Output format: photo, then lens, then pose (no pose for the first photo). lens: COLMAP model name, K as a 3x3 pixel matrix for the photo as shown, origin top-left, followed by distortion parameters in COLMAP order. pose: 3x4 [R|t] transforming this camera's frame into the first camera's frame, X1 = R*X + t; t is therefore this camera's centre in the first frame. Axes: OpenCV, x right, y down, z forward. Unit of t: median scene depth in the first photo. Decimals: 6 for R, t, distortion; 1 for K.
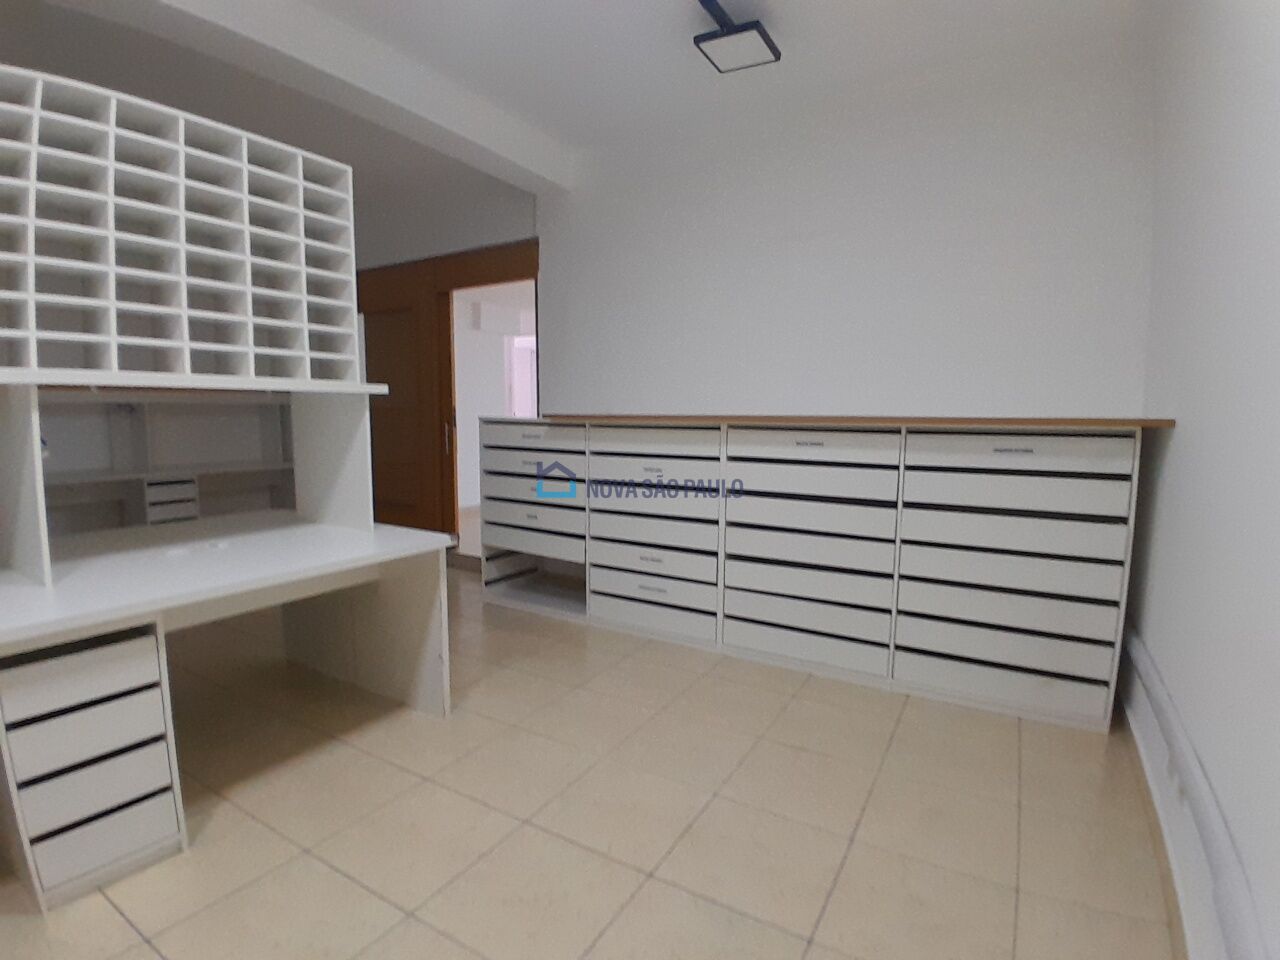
lens RADIAL K [[639.5, 0, 640.0], [0, 639.5, 480.0], [0, 0, 1]] dist [0.000238, -0.044240]
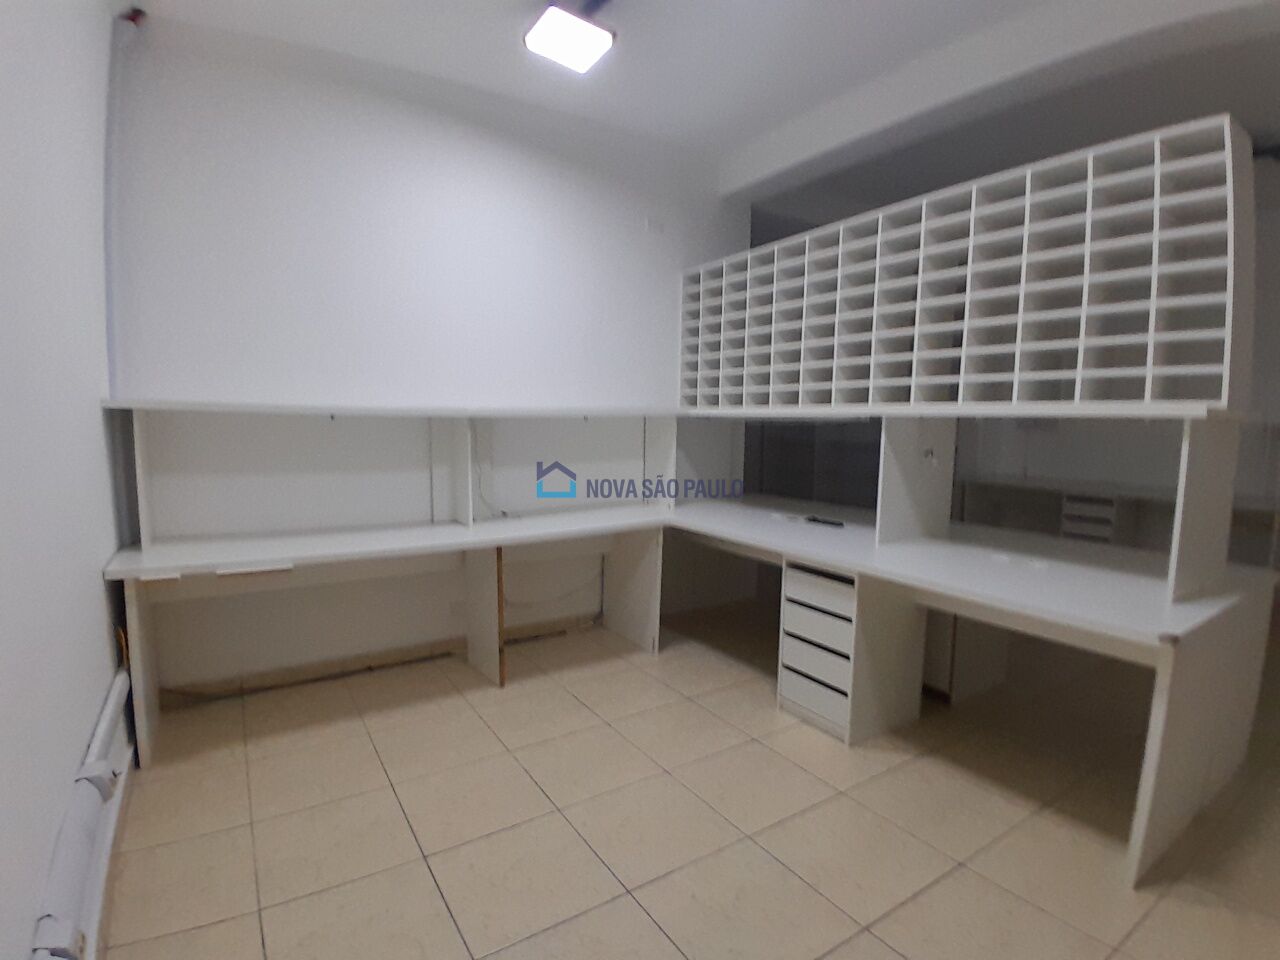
lens RADIAL K [[639.5, 0, 640.0], [0, 639.5, 480.0], [0, 0, 1]] dist [0.000238, -0.044240]
pose [[-0.447121, 0.078886, -0.890988, 0.734182], [-0.106287, 0.984360, 0.140491, -0.149822], [0.888136, 0.157517, -0.431744, 1.131981]]
